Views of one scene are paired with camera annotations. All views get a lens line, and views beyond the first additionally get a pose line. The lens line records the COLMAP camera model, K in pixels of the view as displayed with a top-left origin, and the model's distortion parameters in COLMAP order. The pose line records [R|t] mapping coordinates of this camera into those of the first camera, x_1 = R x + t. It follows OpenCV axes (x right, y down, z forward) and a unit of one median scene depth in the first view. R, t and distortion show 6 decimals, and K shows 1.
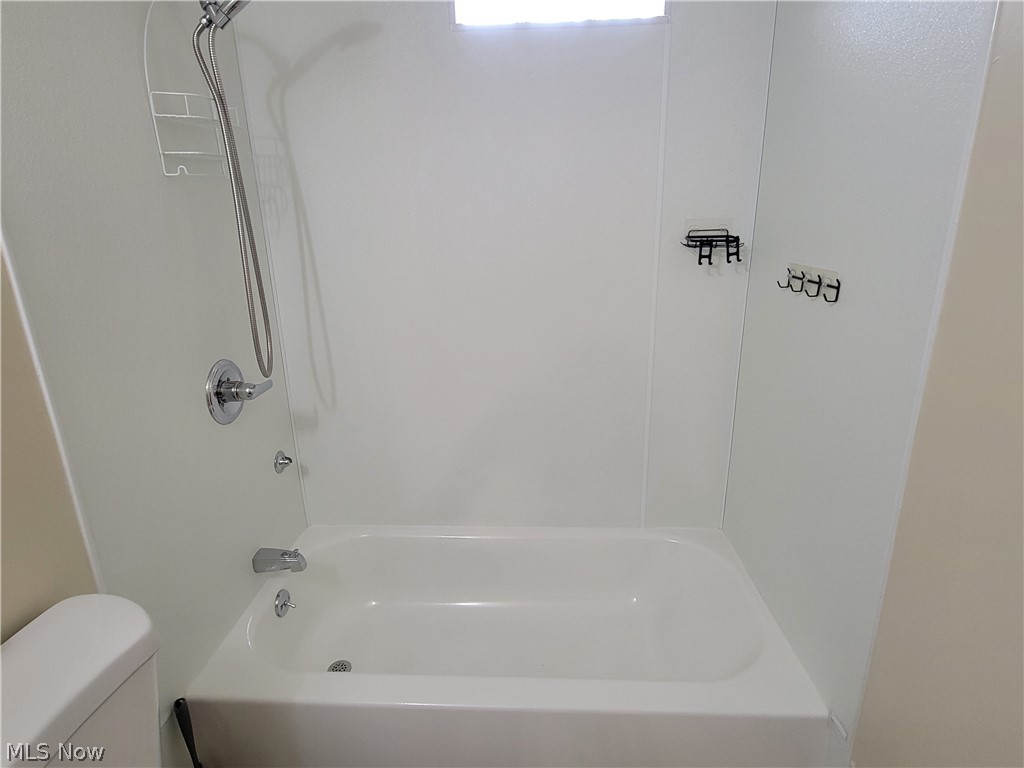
lens RADIAL K [[550.5, 0, 512.0], [0, 550.5, 384.0], [0, 0, 1]] dist [0.002045, 0.000062]
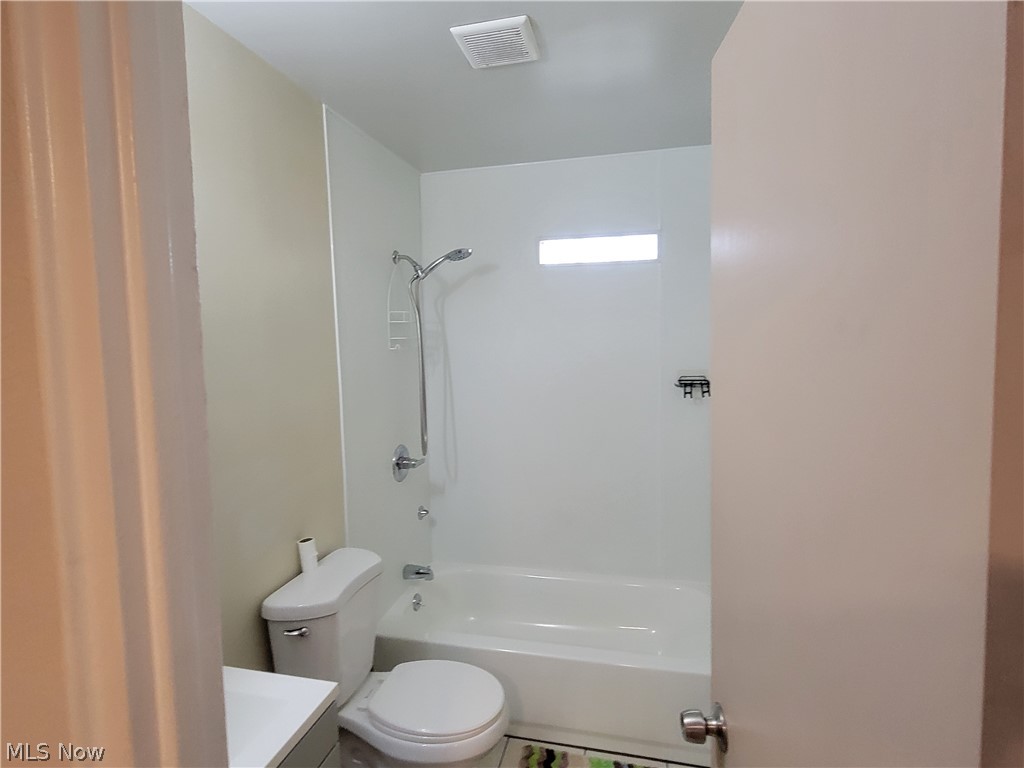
lens RADIAL K [[550.5, 0, 512.0], [0, 550.5, 384.0], [0, 0, 1]] dist [0.002045, 0.000062]
pose [[0.984216, 0.016815, -0.176170, 0.126736], [-0.053341, 0.977367, -0.204714, 0.101499], [0.168741, 0.210880, 0.962838, -0.647753]]
